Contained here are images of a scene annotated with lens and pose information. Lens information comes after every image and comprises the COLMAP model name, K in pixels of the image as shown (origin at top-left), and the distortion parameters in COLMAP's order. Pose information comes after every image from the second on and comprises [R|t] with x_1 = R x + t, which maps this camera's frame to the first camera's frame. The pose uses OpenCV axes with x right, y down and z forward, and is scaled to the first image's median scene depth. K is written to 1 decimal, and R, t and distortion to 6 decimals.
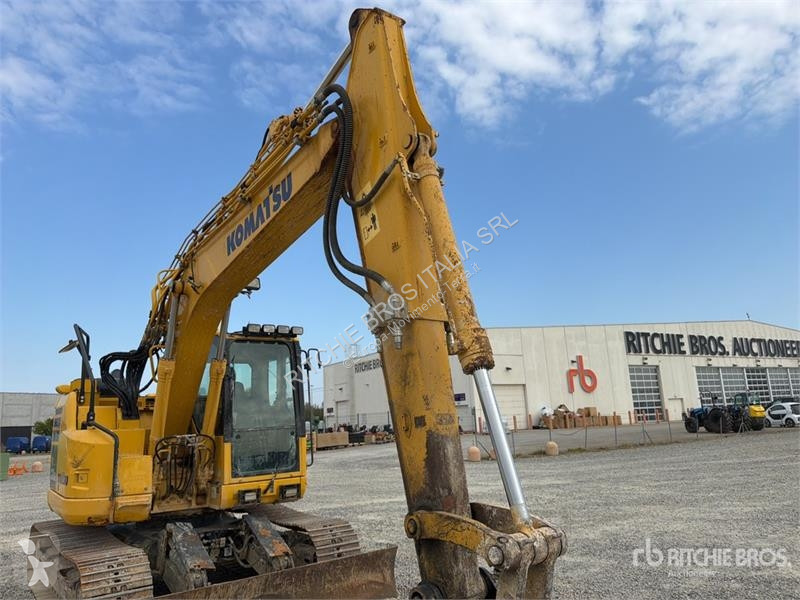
lens RADIAL K [[568.0, 0, 400.3], [0, 568.0, 299.2], [0, 0, 1]] dist [0.046400, -0.056860]
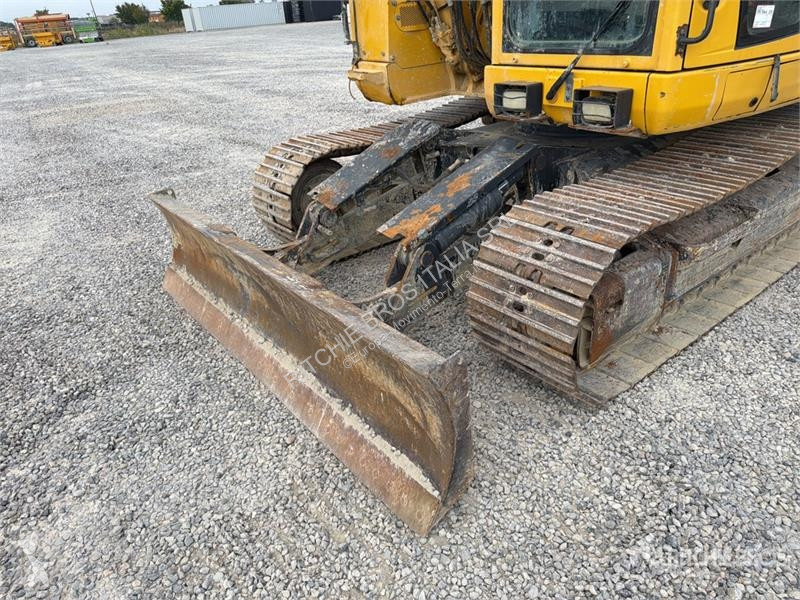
lens RADIAL K [[568.0, 0, 392.9], [0, 568.0, 292.3], [0, 0, 1]] dist [0.046400, -0.056860]
pose [[0.005922, 0.501437, -0.865174, 0.038959], [0.295030, 0.825800, 0.480636, 0.044030], [0.955470, -0.258099, -0.143049, 0.182311]]
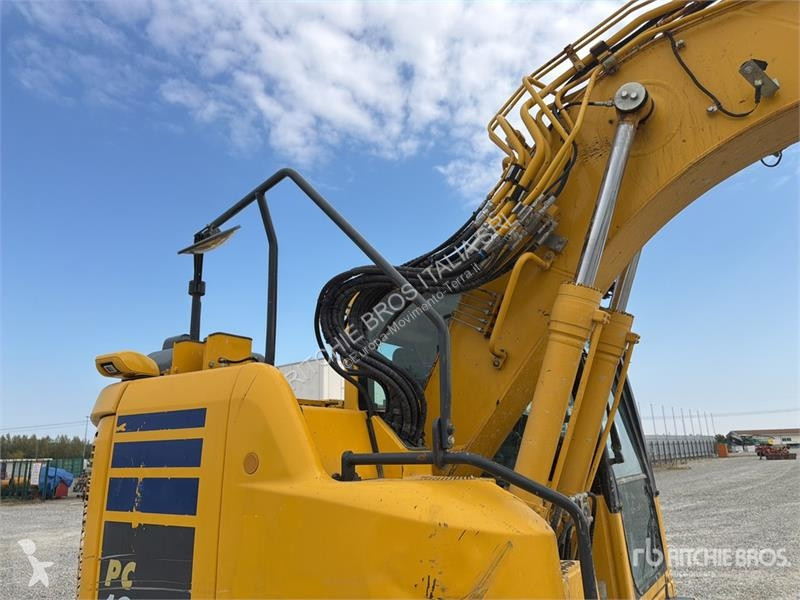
lens RADIAL K [[568.0, 0, 389.0], [0, 568.0, 315.8], [0, 0, 1]] dist [0.046400, -0.056860]
pose [[0.937887, 0.100834, 0.331965, -0.122091], [-0.088236, 0.994697, -0.052847, 0.028800], [-0.335533, 0.020273, 0.941810, 0.130952]]
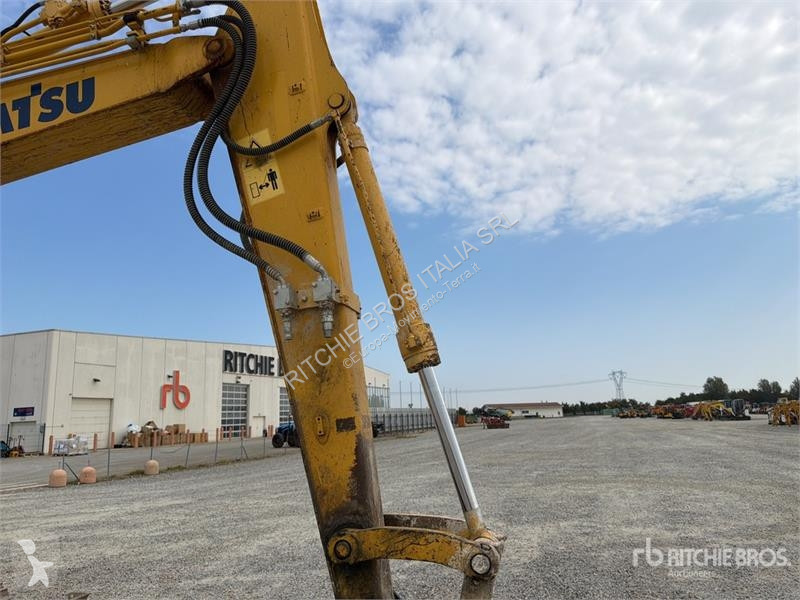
lens RADIAL K [[568.0, 0, 400.6], [0, 568.0, 303.8], [0, 0, 1]] dist [0.046400, -0.056860]
pose [[0.758701, 0.144650, 0.635176, -0.041365], [-0.130378, 0.989025, -0.069500, 0.007447], [-0.638259, -0.030083, 0.769234, 0.026005]]
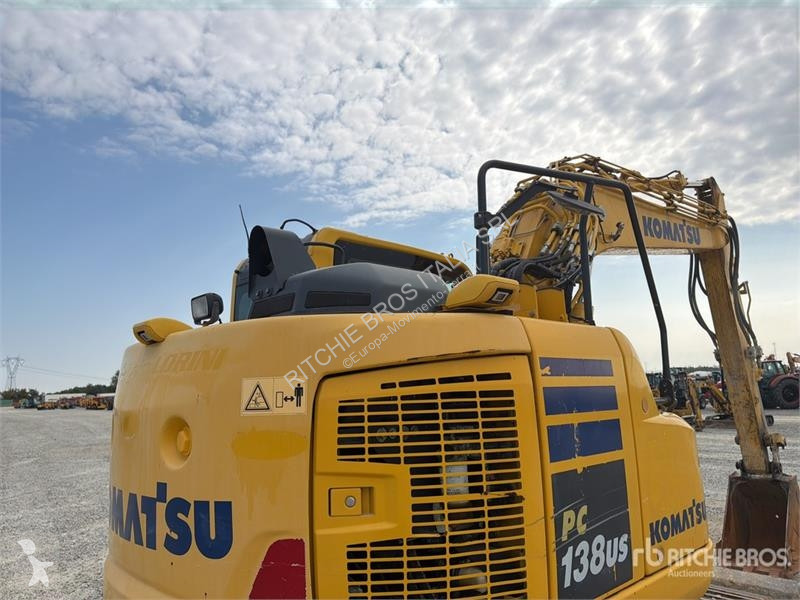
lens RADIAL K [[568.0, 0, 400.3], [0, 568.0, 295.2], [0, 0, 1]] dist [0.046400, -0.056860]
pose [[-0.105024, 0.210302, 0.971979, -0.194247], [-0.172432, 0.958729, -0.226067, 0.052076], [-0.979407, -0.191343, -0.064427, 0.236265]]
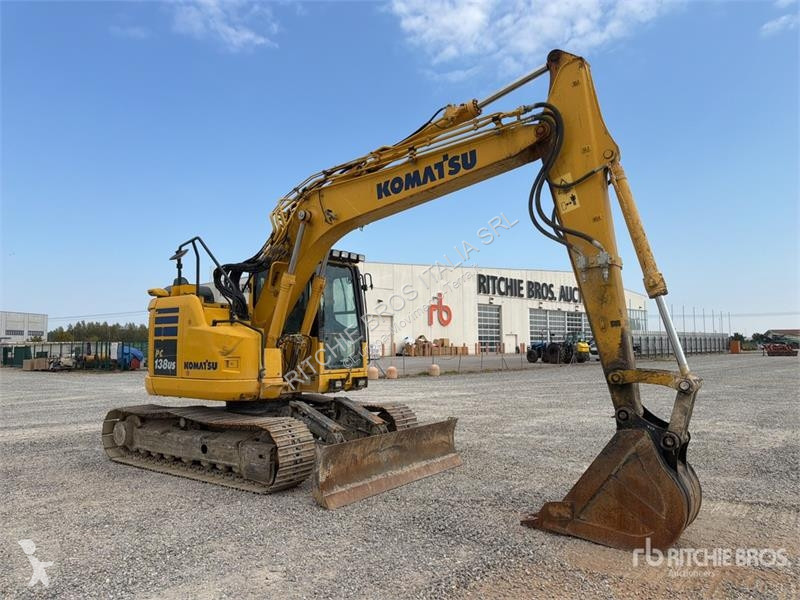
lens RADIAL K [[568.0, 0, 388.0], [0, 568.0, 301.8], [0, 0, 1]] dist [0.046400, -0.056860]
pose [[0.963399, 0.060050, 0.261261, -0.097638], [-0.092490, 0.989202, 0.113692, 0.001114], [-0.251613, -0.133695, 0.958549, -0.044864]]
